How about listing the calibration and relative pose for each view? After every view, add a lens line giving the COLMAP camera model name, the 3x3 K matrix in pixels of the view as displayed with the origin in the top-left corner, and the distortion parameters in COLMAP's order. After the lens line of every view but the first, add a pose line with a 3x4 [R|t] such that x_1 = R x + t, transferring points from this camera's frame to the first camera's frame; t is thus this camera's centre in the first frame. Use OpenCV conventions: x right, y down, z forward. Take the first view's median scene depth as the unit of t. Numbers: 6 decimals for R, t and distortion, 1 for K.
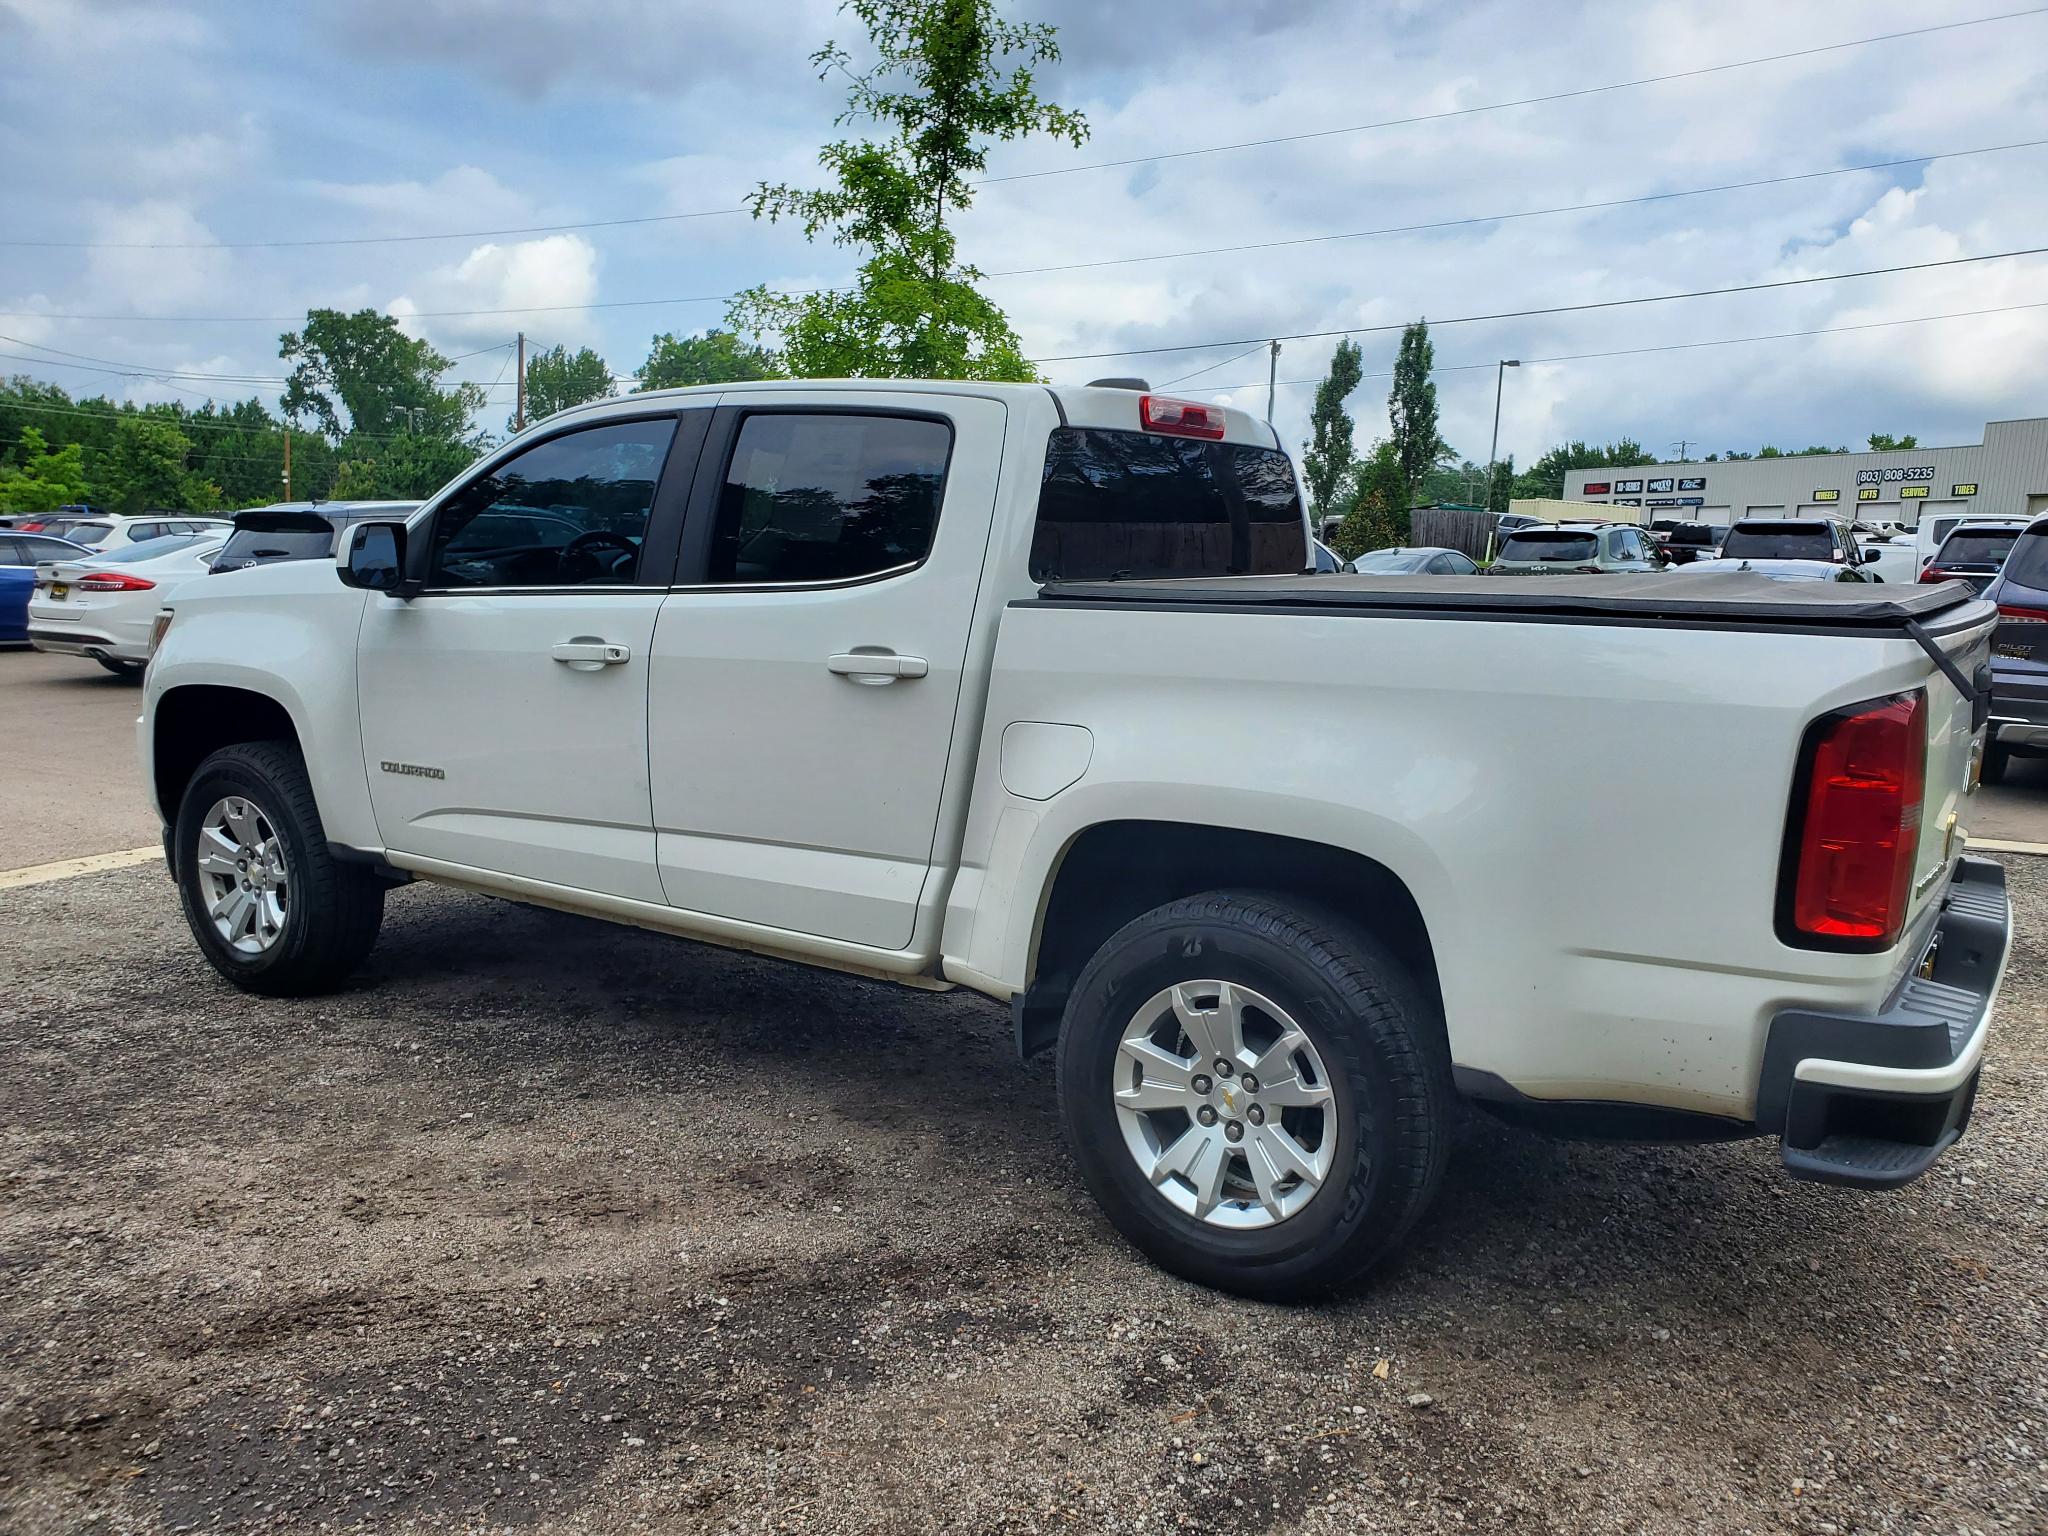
lens RADIAL K [[1609.2, 0, 1053.1], [0, 1609.2, 791.4], [0, 0, 1]] dist [0.009483, 0.010436]
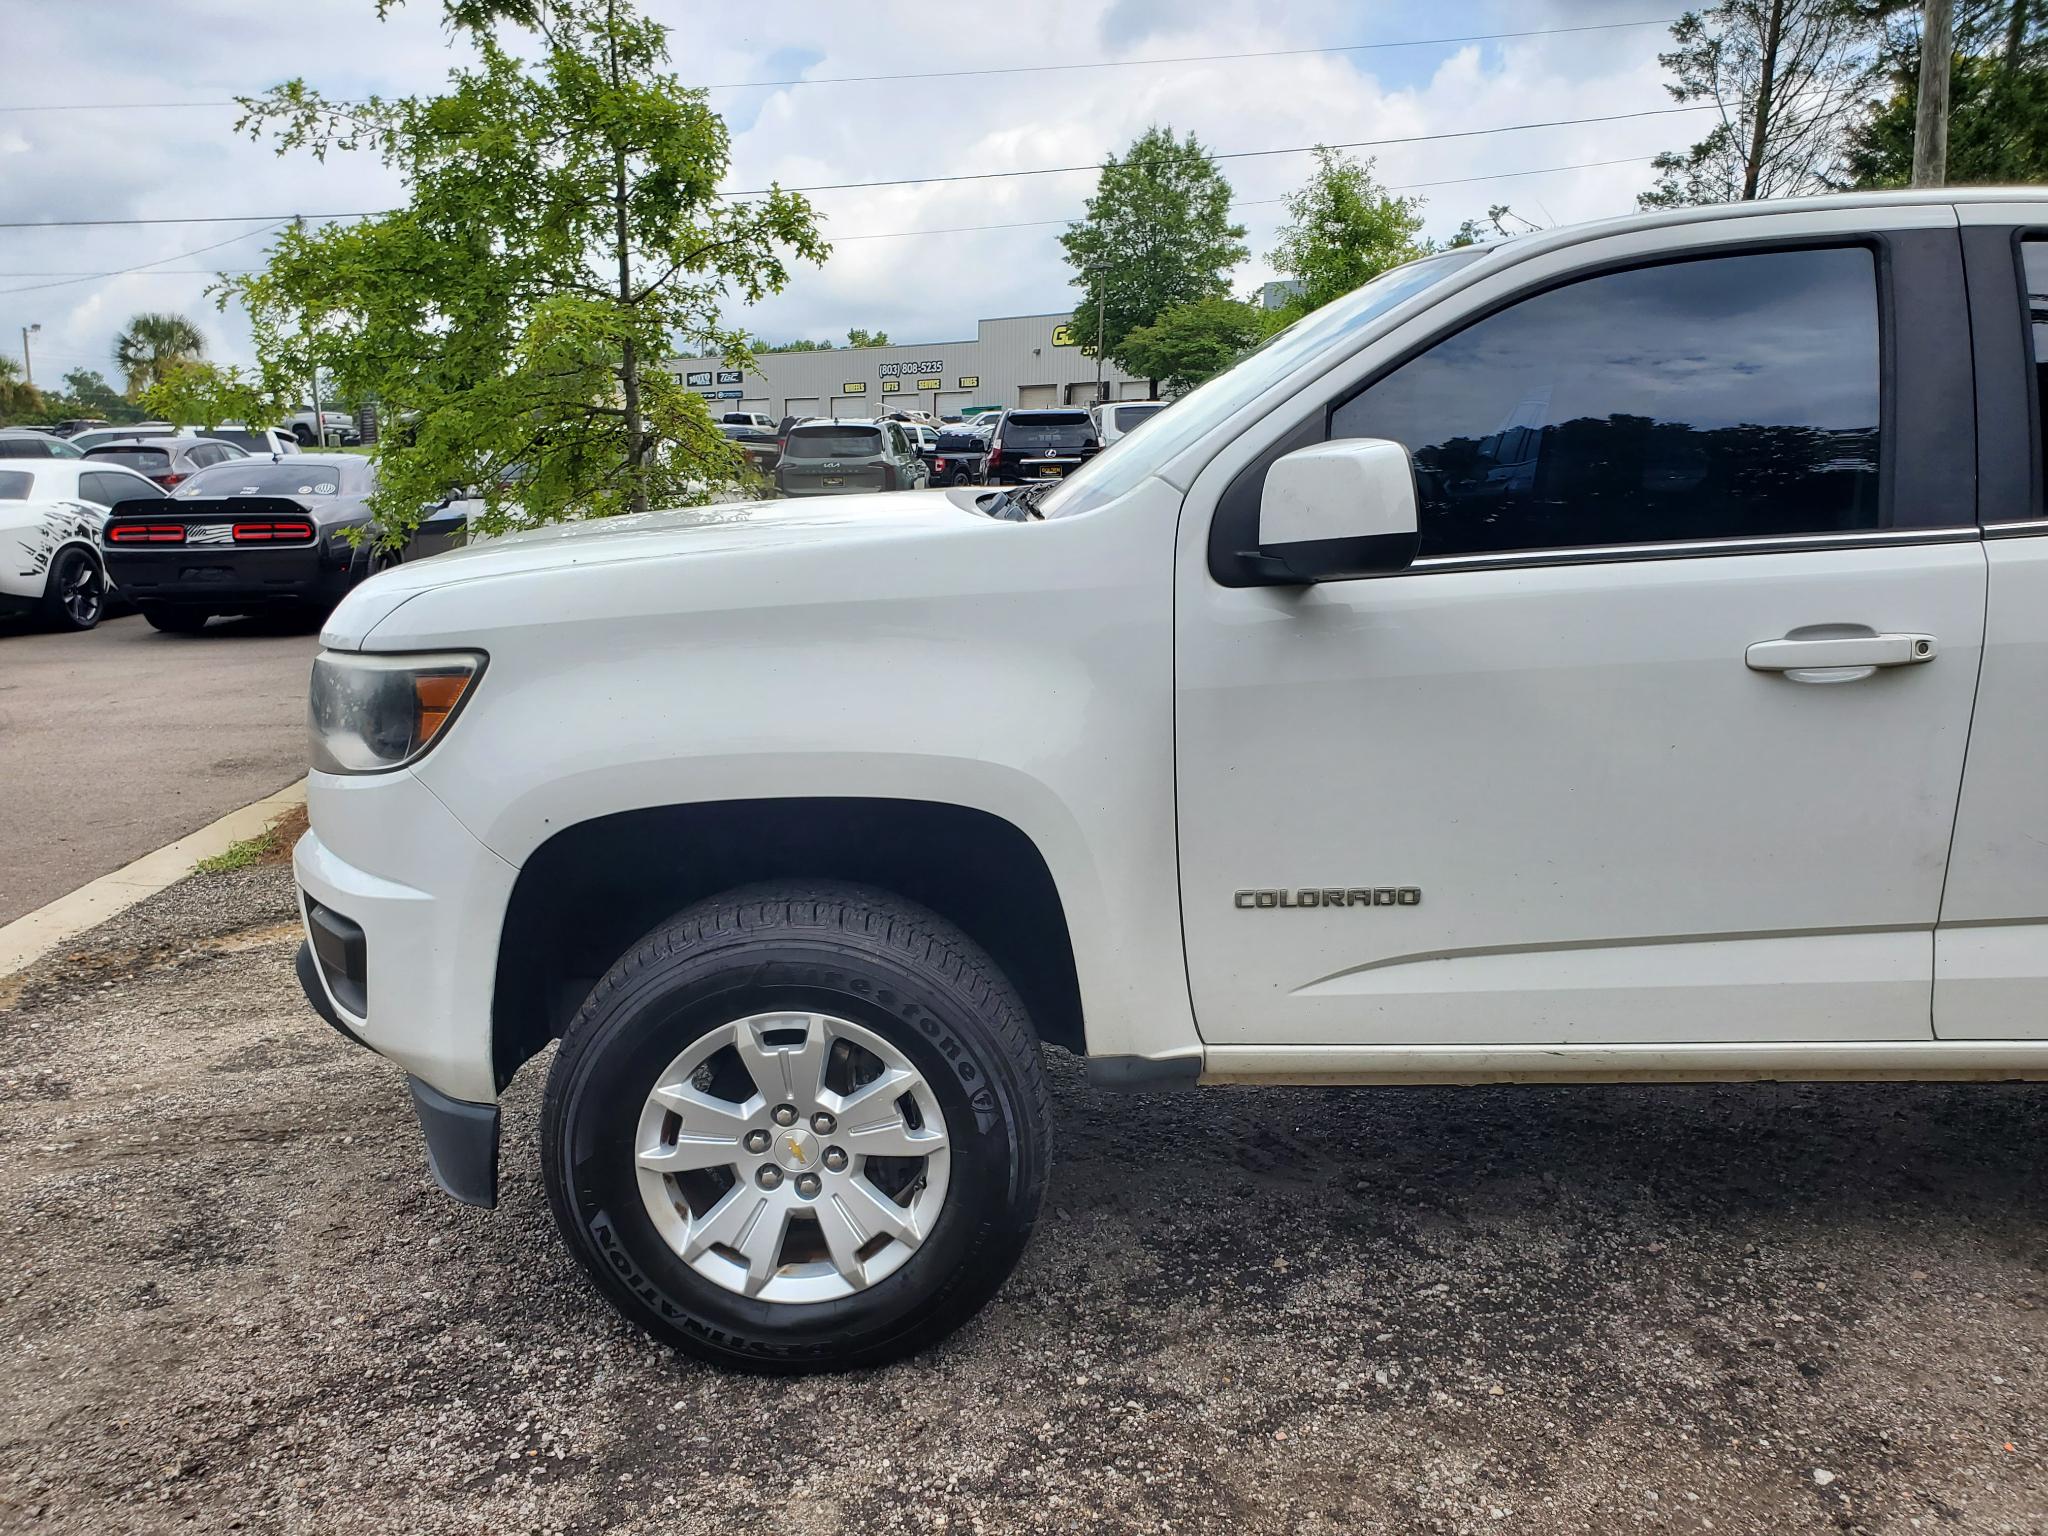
lens RADIAL K [[1603.3, 0, 1027.6], [0, 1603.3, 796.4], [0, 0, 1]] dist [0.012516, 0.007633]
pose [[0.827652, -0.149137, 0.541064, -0.920444], [0.113339, 0.988600, 0.099122, -0.135088], [-0.549679, -0.020715, 0.835119, 0.725128]]
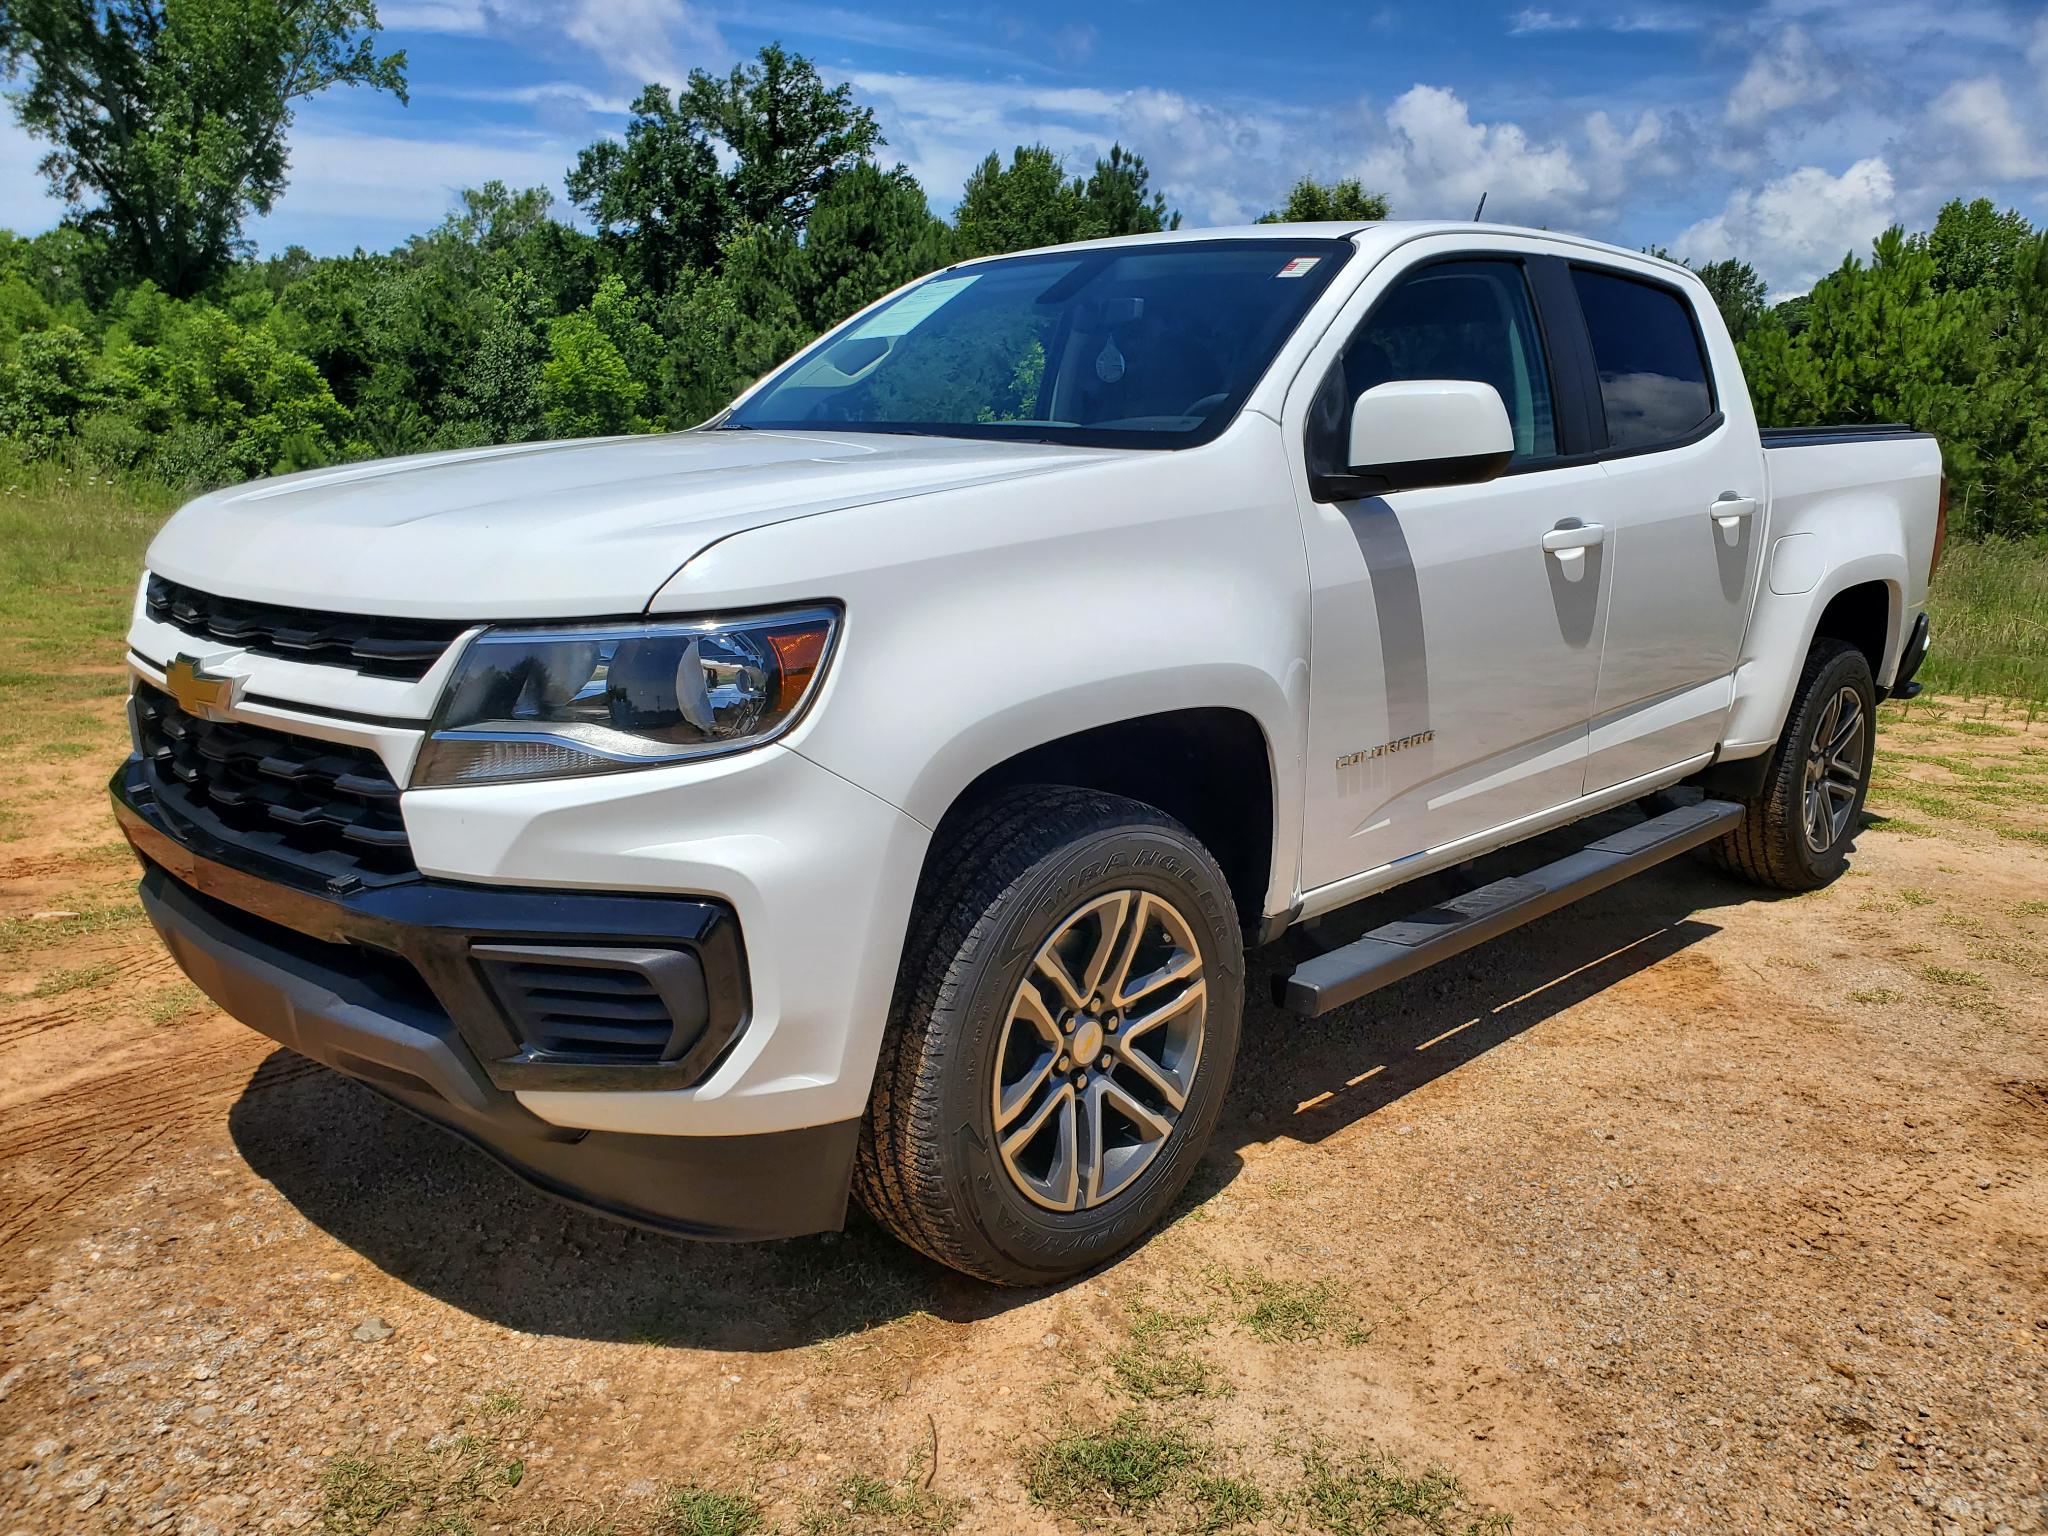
lens RADIAL K [[1609.2, 0, 1049.9], [0, 1609.2, 803.4], [0, 0, 1]] dist [0.009483, 0.010436]
pose [[0.167339, -0.248079, 0.954177, -1.289201], [0.155889, 0.962307, 0.222854, -0.199479], [-0.973497, 0.111453, 0.199704, 1.202719]]
